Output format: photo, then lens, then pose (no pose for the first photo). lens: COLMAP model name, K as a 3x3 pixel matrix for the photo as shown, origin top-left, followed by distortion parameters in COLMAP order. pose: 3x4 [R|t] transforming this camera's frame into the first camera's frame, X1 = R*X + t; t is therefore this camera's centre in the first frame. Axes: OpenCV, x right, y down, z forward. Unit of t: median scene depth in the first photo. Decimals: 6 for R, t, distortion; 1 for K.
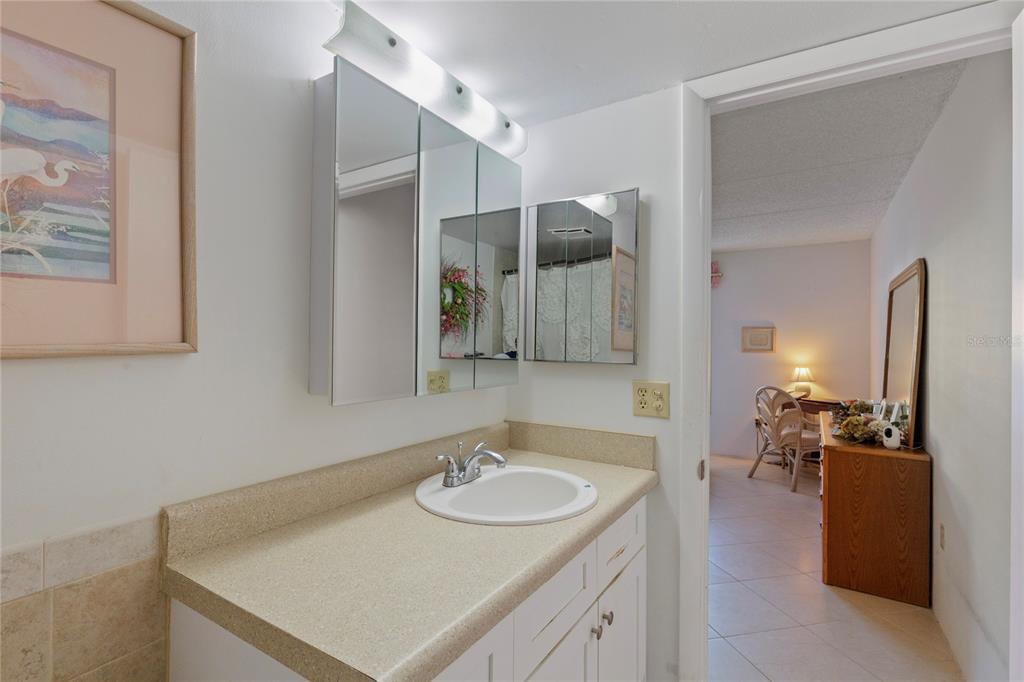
lens RADIAL K [[487.6, 0, 512.0], [0, 487.6, 341.0], [0, 0, 1]] dist [0.000224, 0.000162]
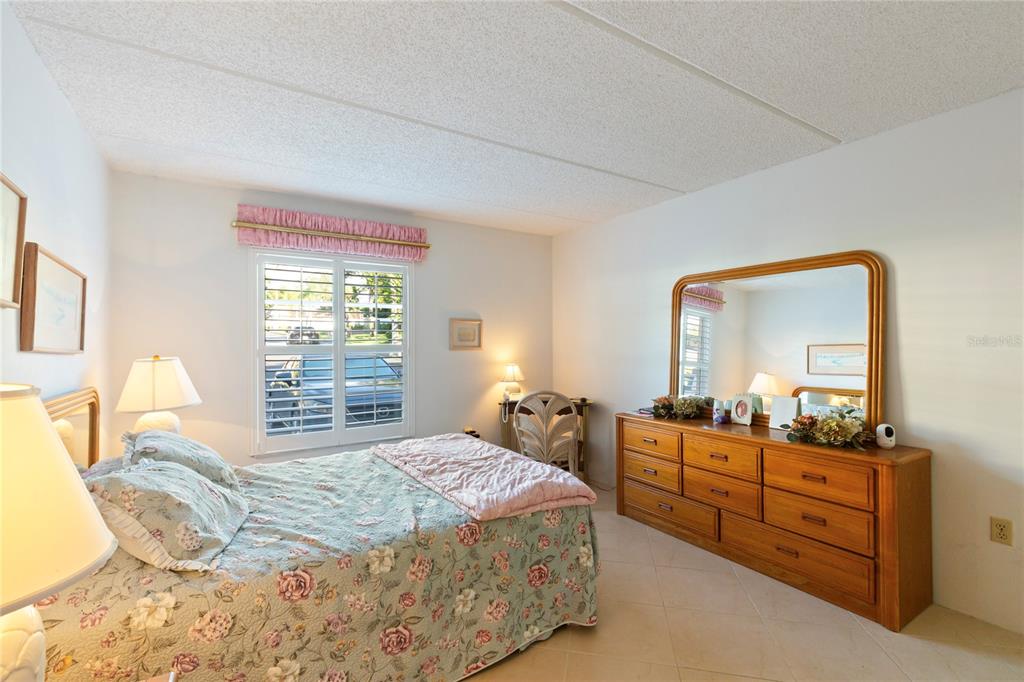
lens RADIAL K [[462.0, 0, 512.0], [0, 462.0, 341.0], [0, 0, 1]] dist [0.002166, 0.000785]
pose [[0.433428, -0.008184, 0.901151, -0.174316], [0.005149, 0.999965, 0.006605, 0.004273], [-0.901174, 0.001777, 0.433455, 0.660207]]
